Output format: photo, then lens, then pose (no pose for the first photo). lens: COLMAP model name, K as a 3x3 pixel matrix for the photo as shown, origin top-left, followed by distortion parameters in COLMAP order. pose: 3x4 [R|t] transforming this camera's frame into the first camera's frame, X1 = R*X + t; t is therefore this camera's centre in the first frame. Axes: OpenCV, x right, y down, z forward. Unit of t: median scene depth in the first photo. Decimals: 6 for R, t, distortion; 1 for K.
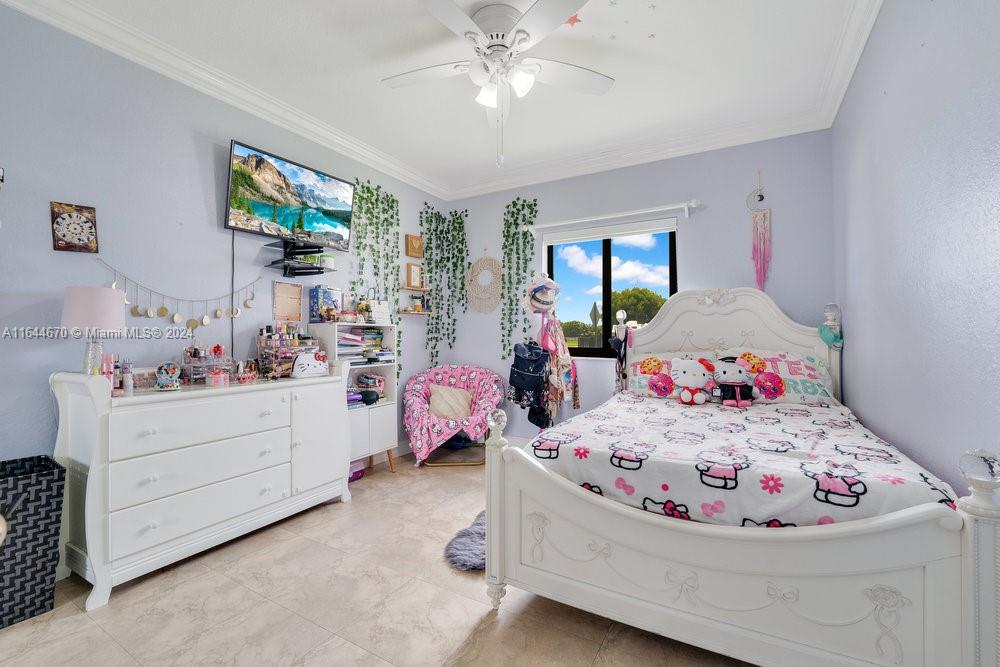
lens RADIAL K [[423.9, 0, 490.0], [0, 423.9, 338.8], [0, 0, 1]] dist [-0.021611, 0.000202]
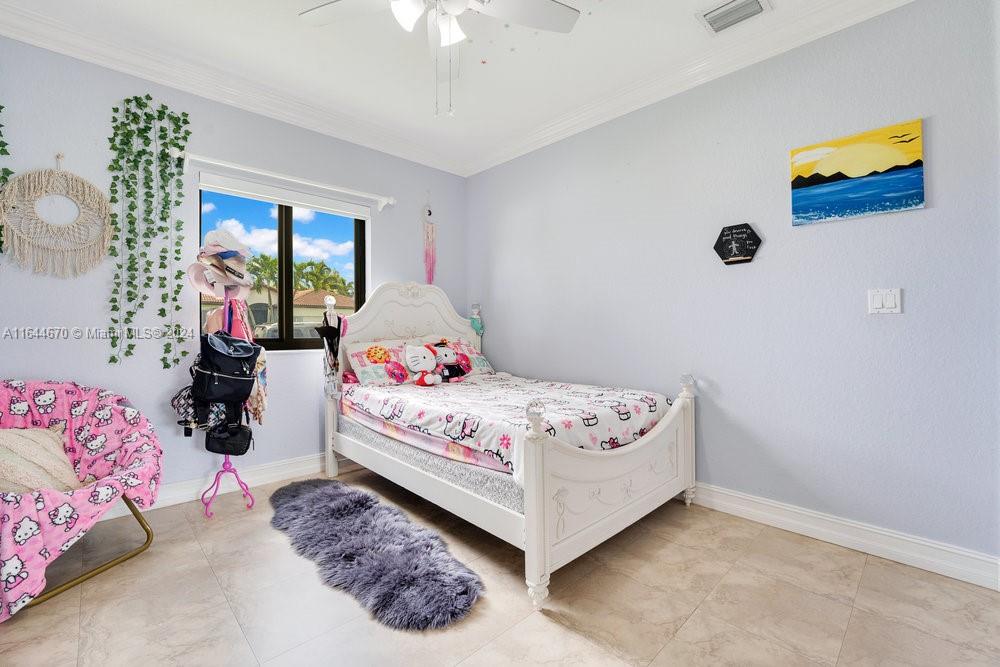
lens RADIAL K [[432.7, 0, 508.8], [0, 432.7, 328.2], [0, 0, 1]] dist [-0.015942, -0.000227]
pose [[0.255954, 0.001797, 0.966687, -0.402181], [-0.000965, 0.999998, -0.001603, 0.002554], [-0.966688, -0.000523, 0.255955, 0.347520]]
